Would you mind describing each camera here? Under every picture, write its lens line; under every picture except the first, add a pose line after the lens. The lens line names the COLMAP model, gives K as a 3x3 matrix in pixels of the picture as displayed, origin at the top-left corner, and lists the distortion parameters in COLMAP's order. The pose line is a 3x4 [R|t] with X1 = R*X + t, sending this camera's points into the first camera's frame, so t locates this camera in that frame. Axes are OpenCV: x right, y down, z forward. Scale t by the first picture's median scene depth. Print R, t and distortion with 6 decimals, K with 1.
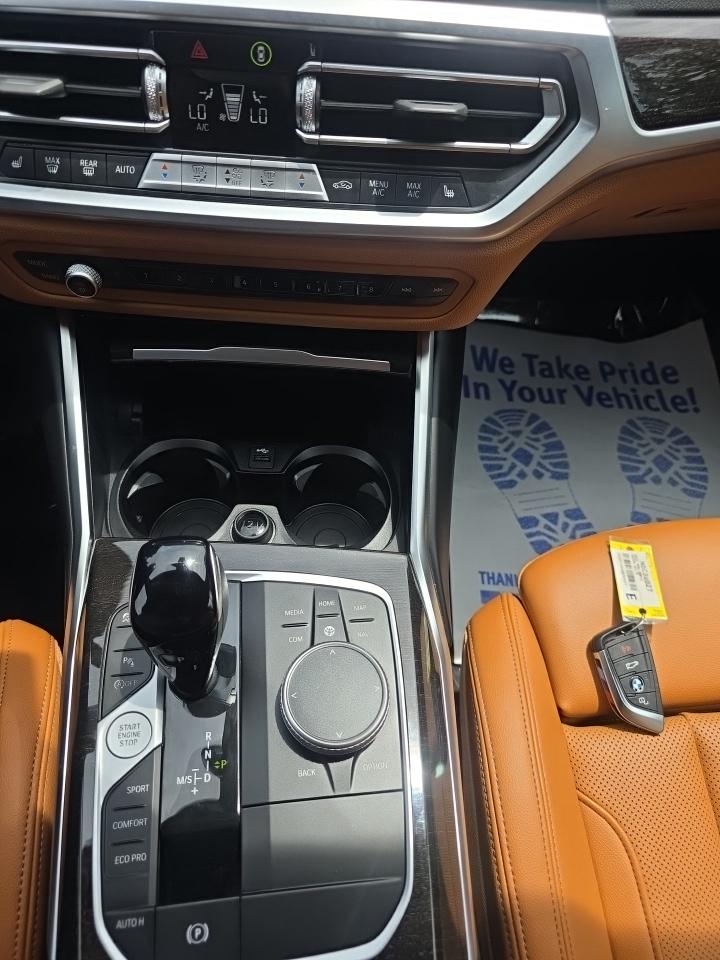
lens RADIAL K [[666.9, 0, 356.2], [0, 666.9, 477.2], [0, 0, 1]] dist [0.008862, -0.021663]
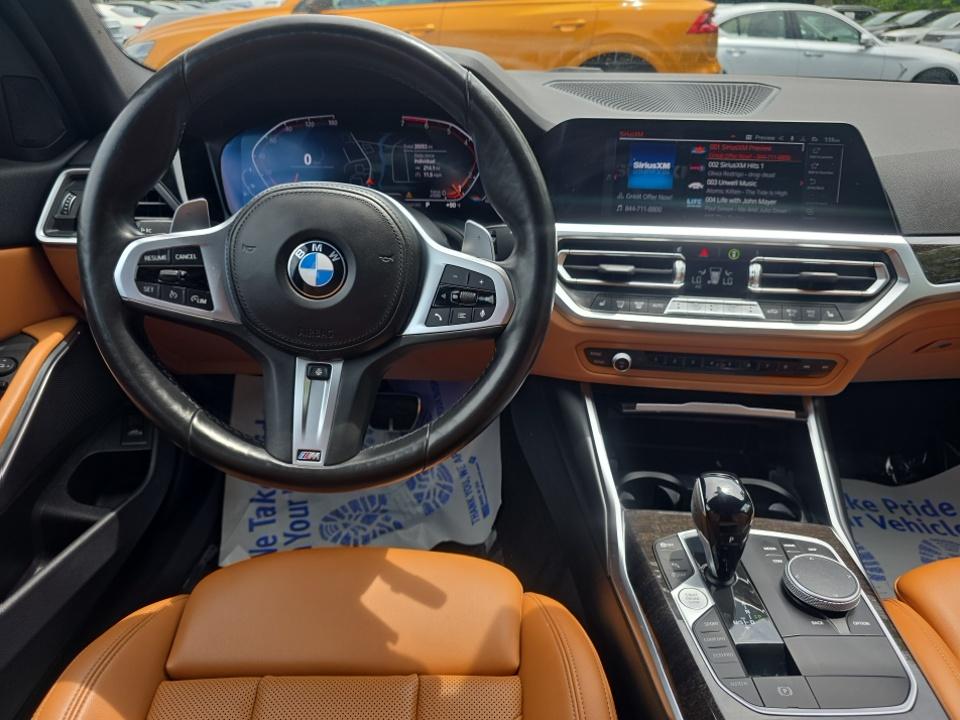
lens RADIAL K [[666.9, 0, 479.0], [0, 666.9, 354.9], [0, 0, 1]] dist [0.008862, -0.021663]
pose [[0.994206, -0.000387, -0.107486, -0.441384], [-0.053346, 0.866367, -0.496551, 0.455907], [0.093315, 0.499408, 0.861327, -0.460539]]
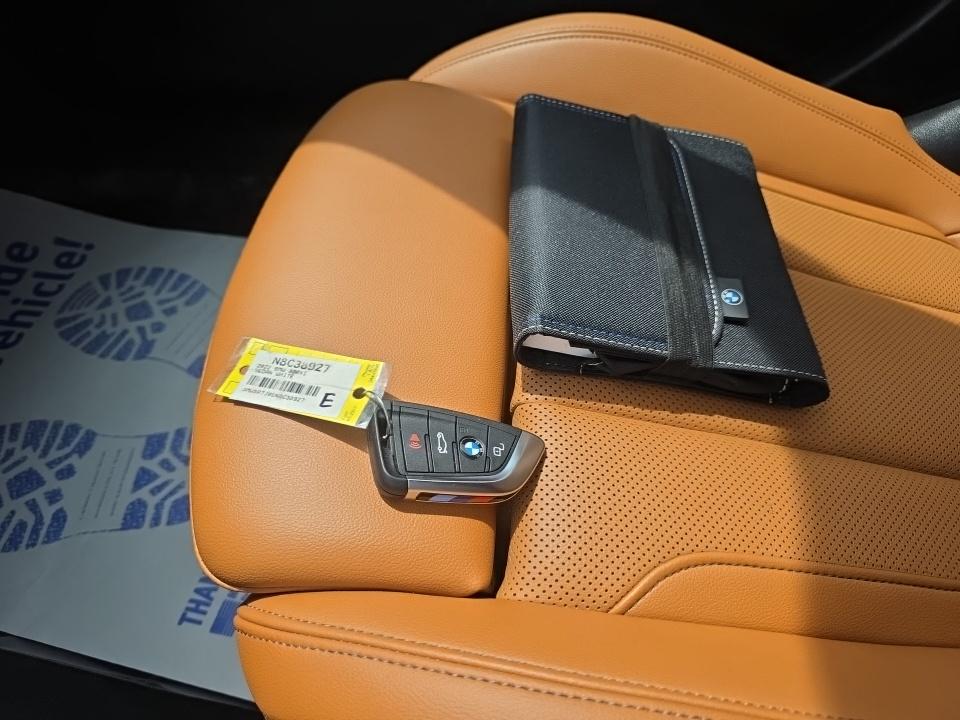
lens RADIAL K [[666.9, 0, 460.8], [0, 666.9, 379.6], [0, 0, 1]] dist [0.008862, -0.021663]
pose [[0.196507, -0.828291, 0.524709, 0.147070], [0.826214, 0.428040, 0.366269, 0.056539], [-0.527974, 0.361547, 0.768458, 0.482474]]
